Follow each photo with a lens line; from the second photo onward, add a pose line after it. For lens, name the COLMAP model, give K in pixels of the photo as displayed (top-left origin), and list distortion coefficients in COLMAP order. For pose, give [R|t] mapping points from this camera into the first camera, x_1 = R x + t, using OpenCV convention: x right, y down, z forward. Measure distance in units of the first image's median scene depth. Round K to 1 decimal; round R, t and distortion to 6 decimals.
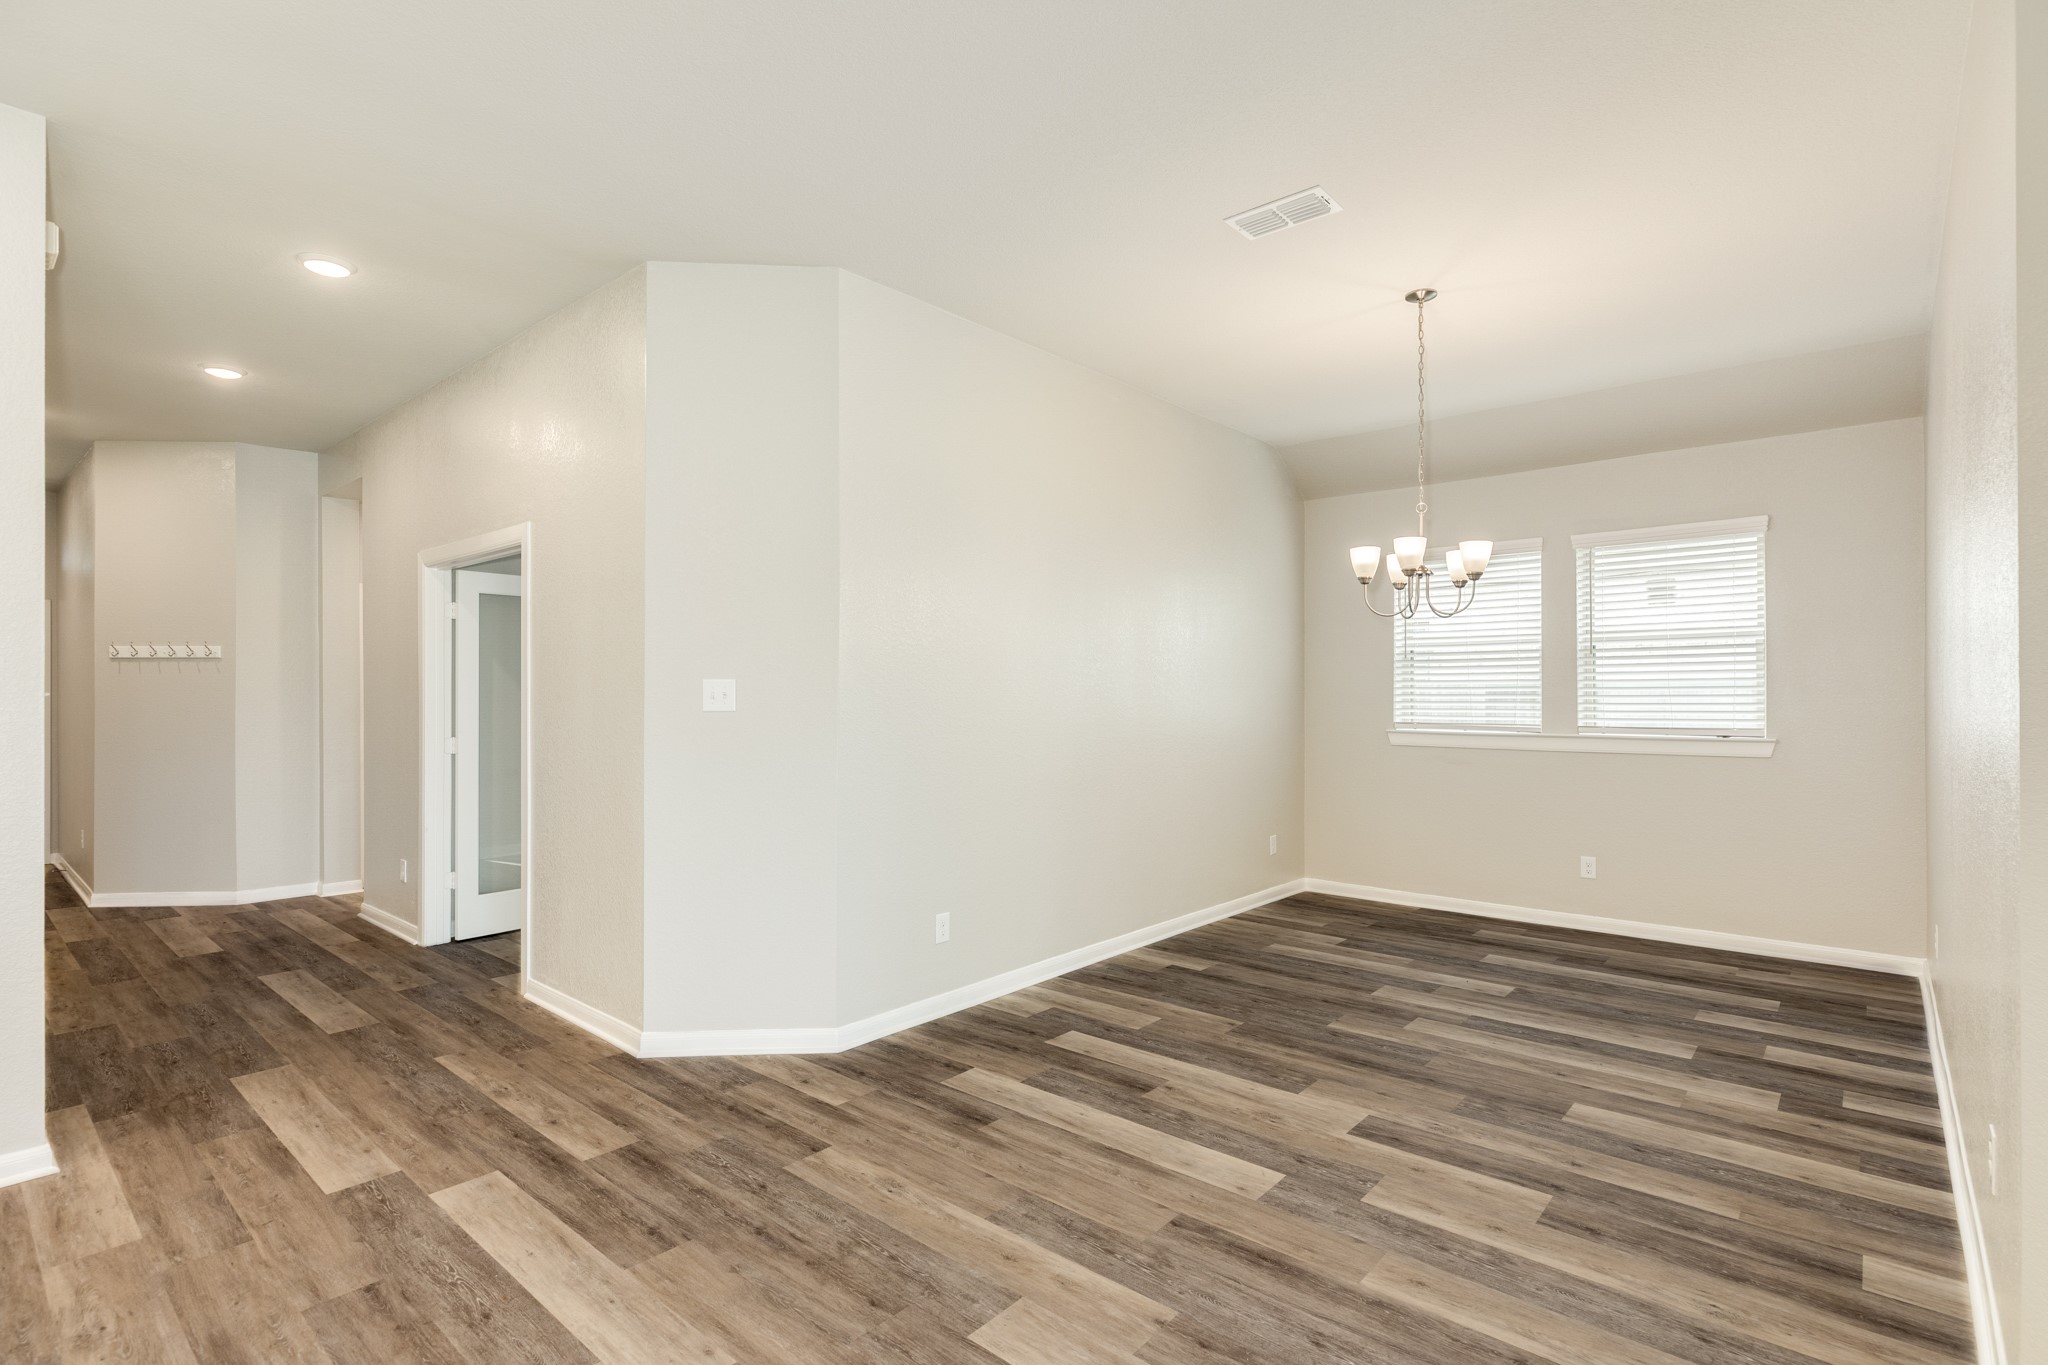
lens RADIAL K [[978.5, 0, 1026.3], [0, 978.5, 689.1], [0, 0, 1]] dist [-0.003232, -0.000365]
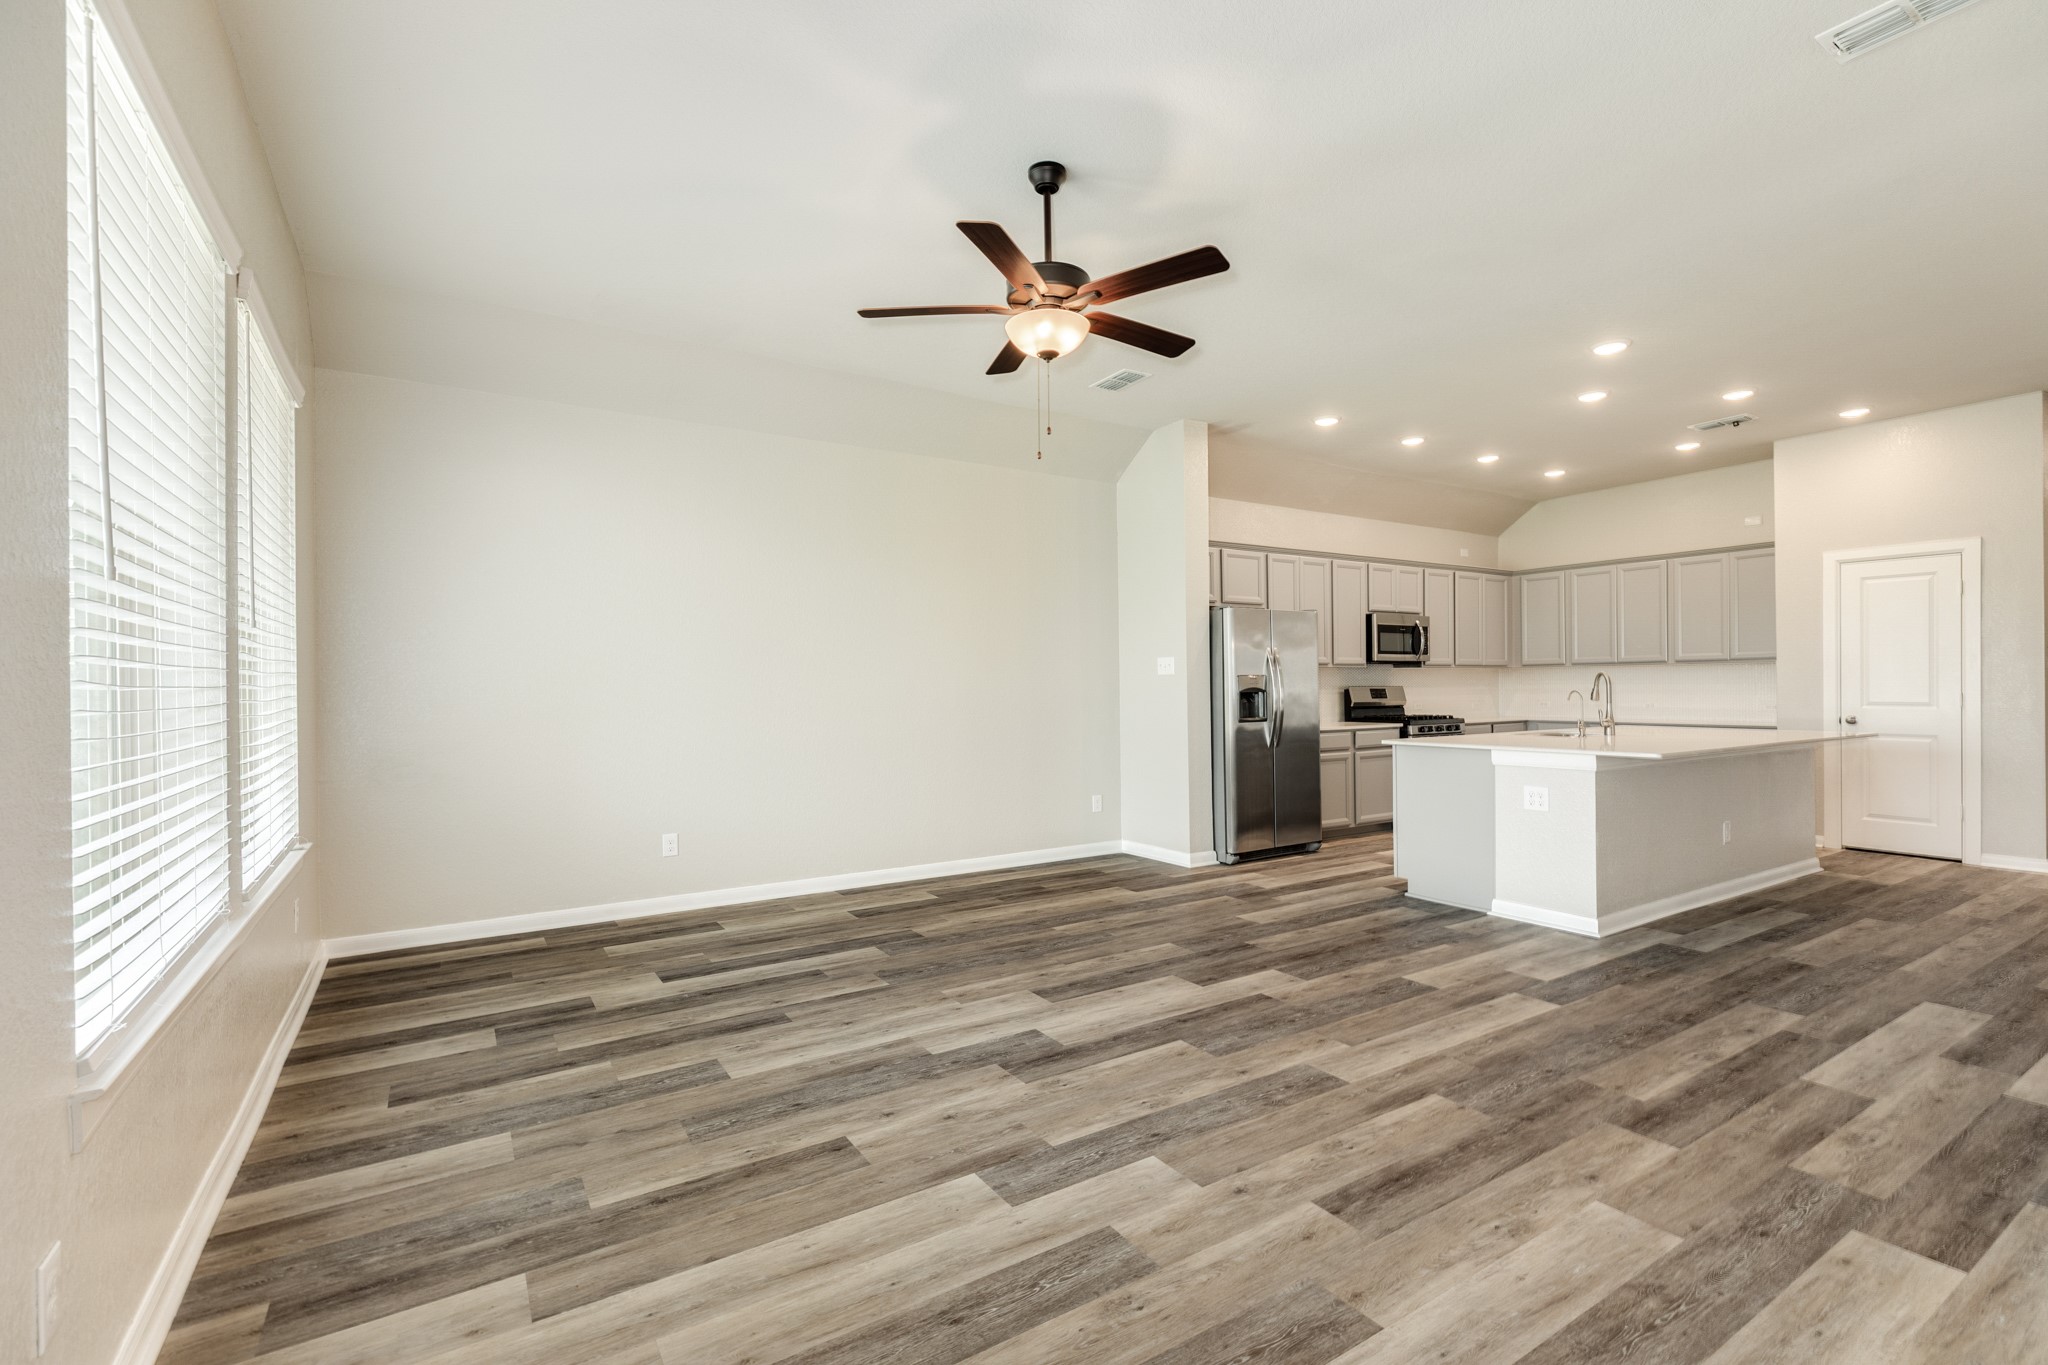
lens RADIAL K [[912.8, 0, 1020.3], [0, 912.8, 686.4], [0, 0, 1]] dist [0.006098, -0.001070]
pose [[-0.283737, 0.004057, -0.958893, 1.331552], [0.013405, 0.999910, 0.000264, 0.036553], [0.958808, -0.012779, -0.283766, -0.510526]]
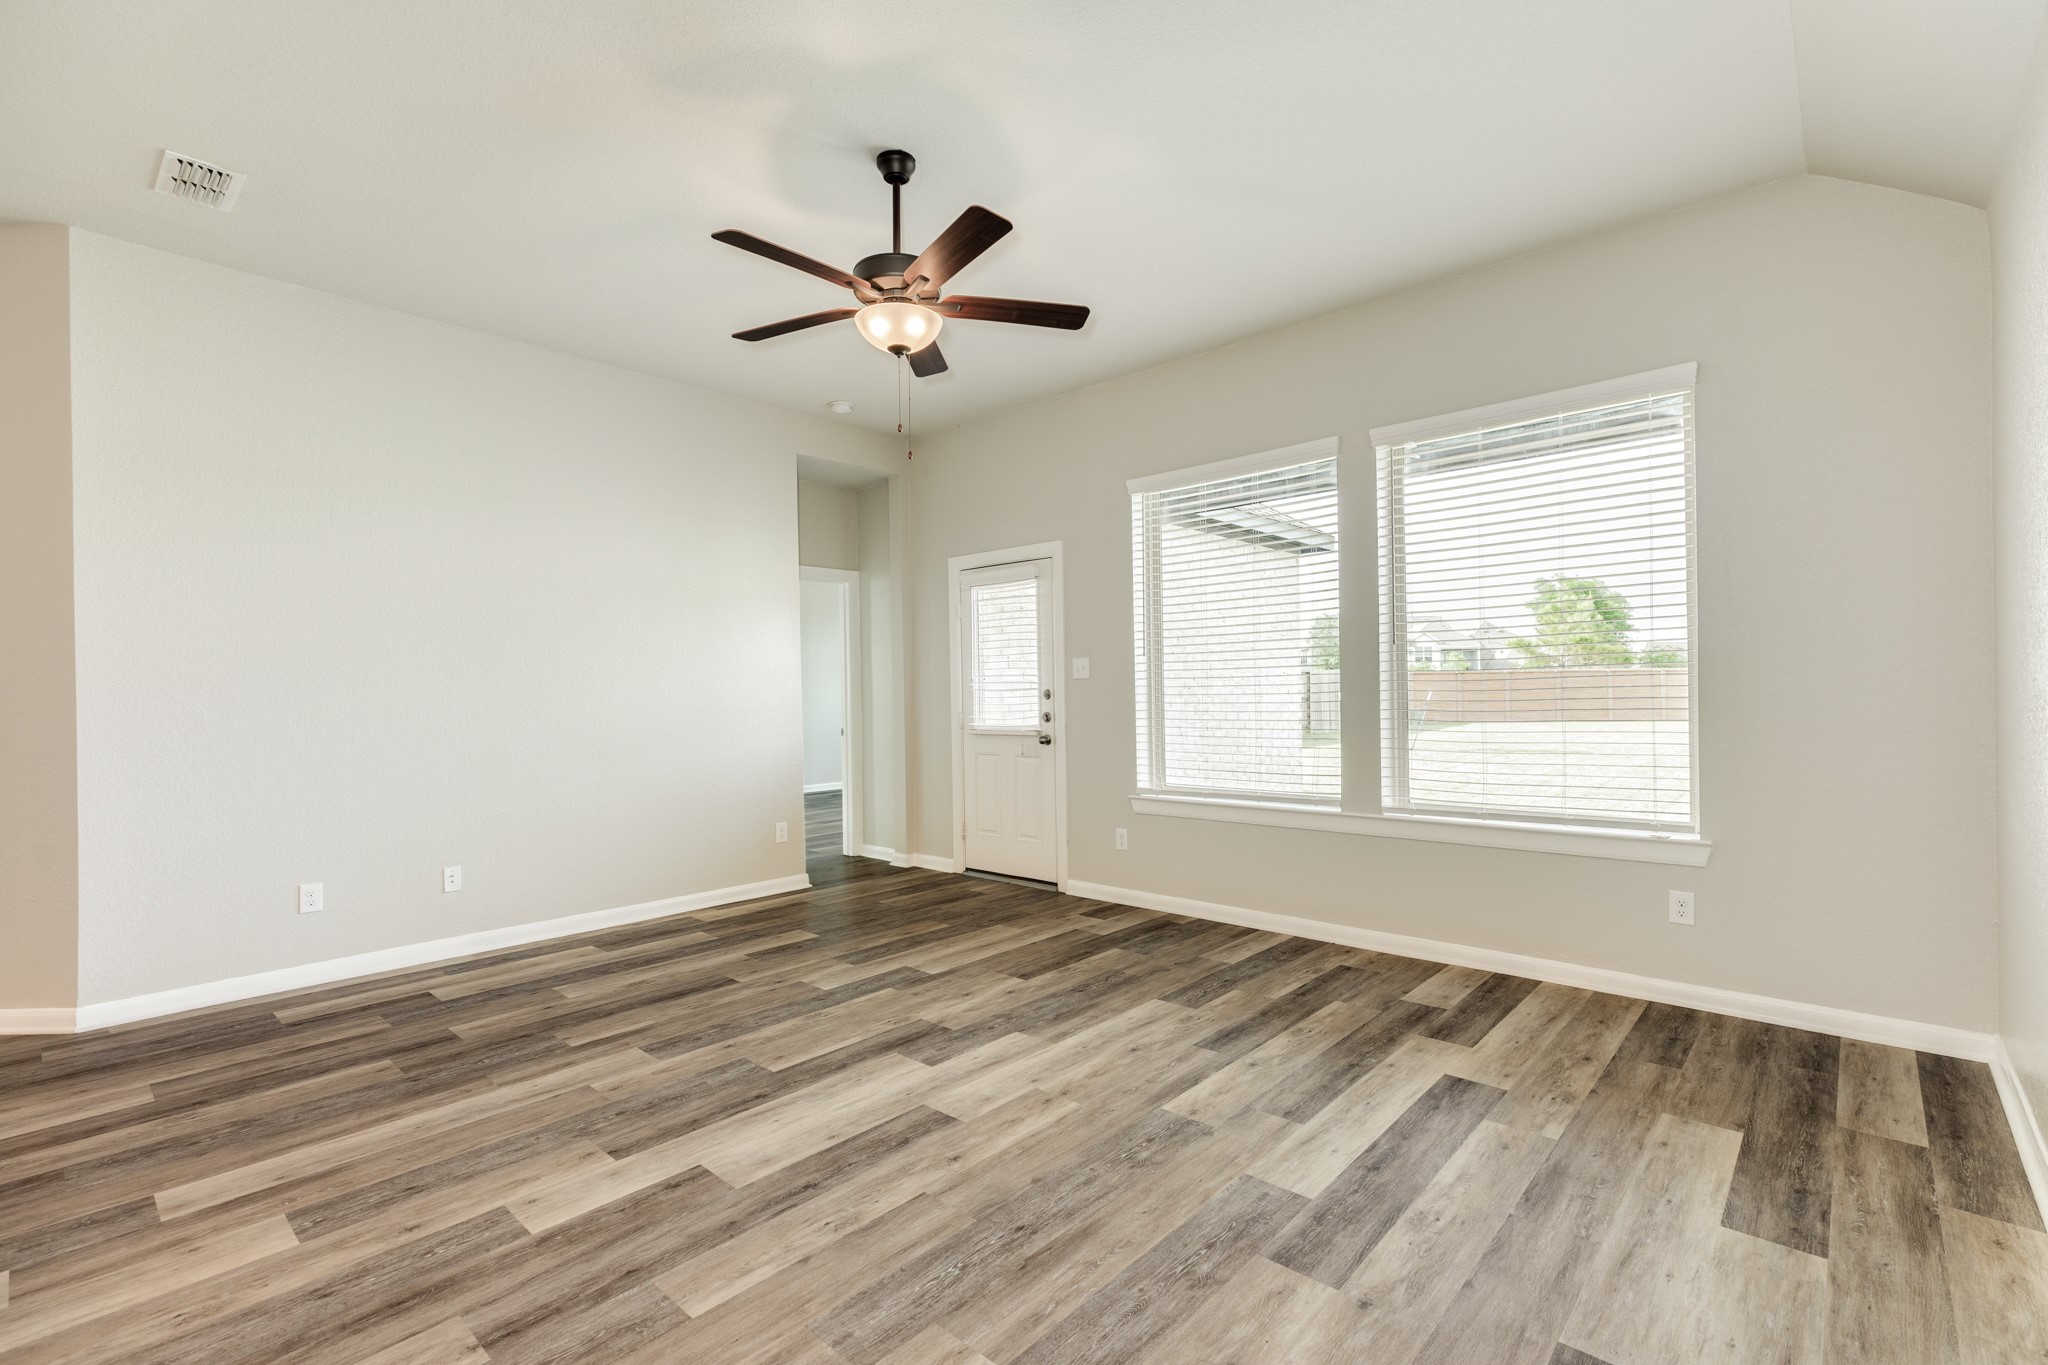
lens RADIAL K [[912.8, 0, 1019.3], [0, 912.8, 683.6], [0, 0, 1]] dist [0.006098, -0.001070]
pose [[0.024106, 0.008167, 0.999676, -0.474963], [0.008802, 0.999926, -0.008382, 0.036589], [-0.999671, 0.009001, 0.024032, -0.881684]]
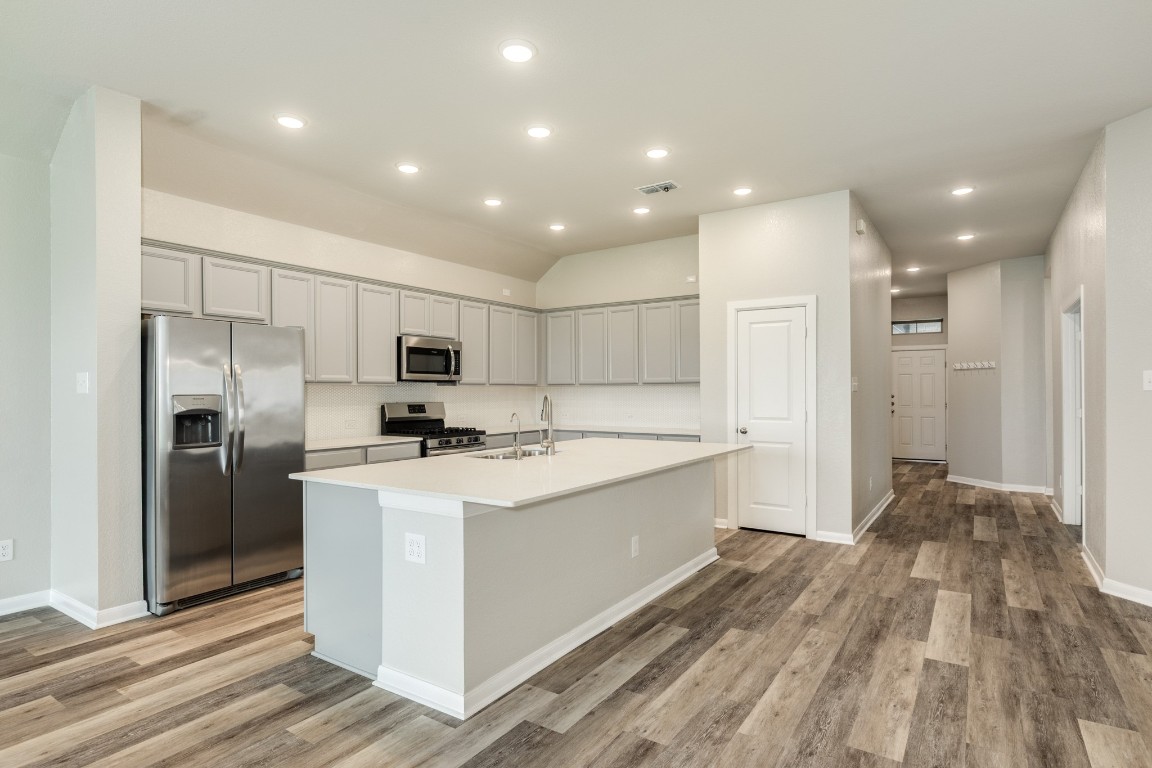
lens RADIAL K [[606.6, 0, 572.6], [0, 606.6, 386.8], [0, 0, 1]] dist [0.000803, 0.000144]
pose [[0.125376, -0.006747, -0.992086, 0.590212], [0.006592, 0.999960, -0.005967, 0.017598], [0.992087, -0.005792, 0.125415, -0.060840]]
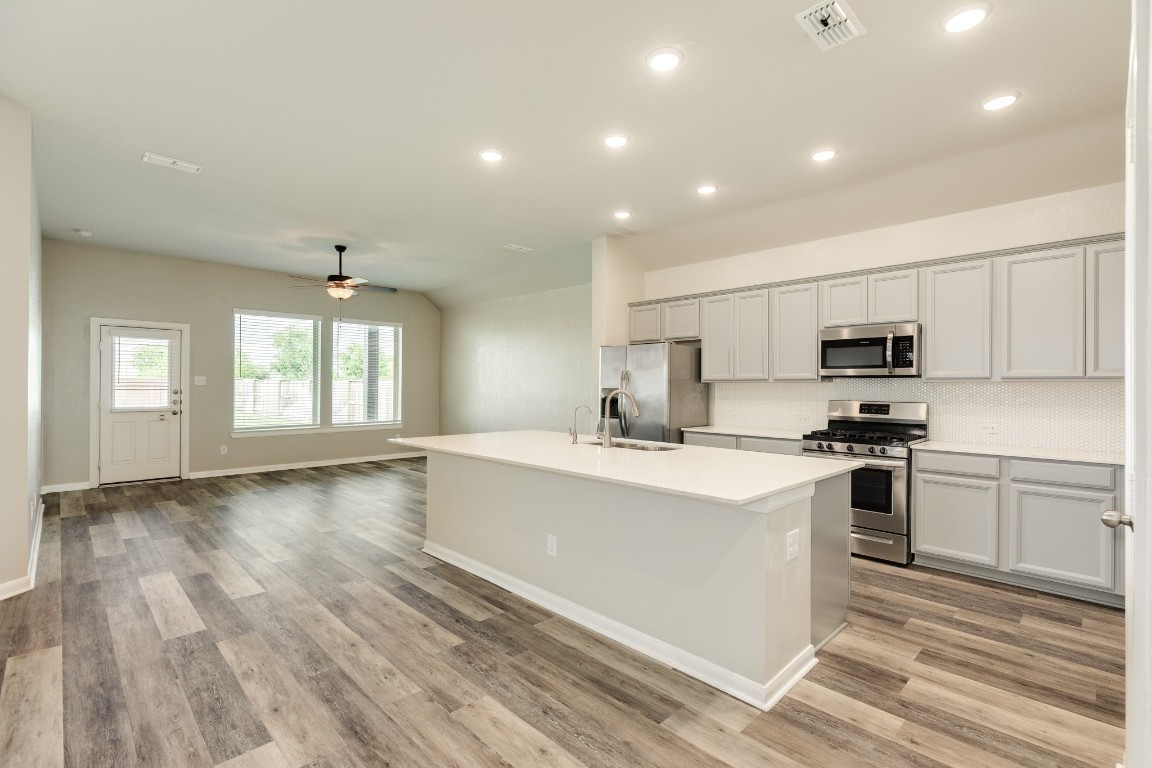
lens RADIAL K [[513.5, 0, 572.5], [0, 513.5, 385.0], [0, 0, 1]] dist [0.006098, -0.001070]
pose [[-0.997515, -0.005103, 0.070273, -0.557114], [-0.005638, 0.999957, -0.007421, 0.021986], [-0.070232, -0.007798, -0.997500, 1.068606]]
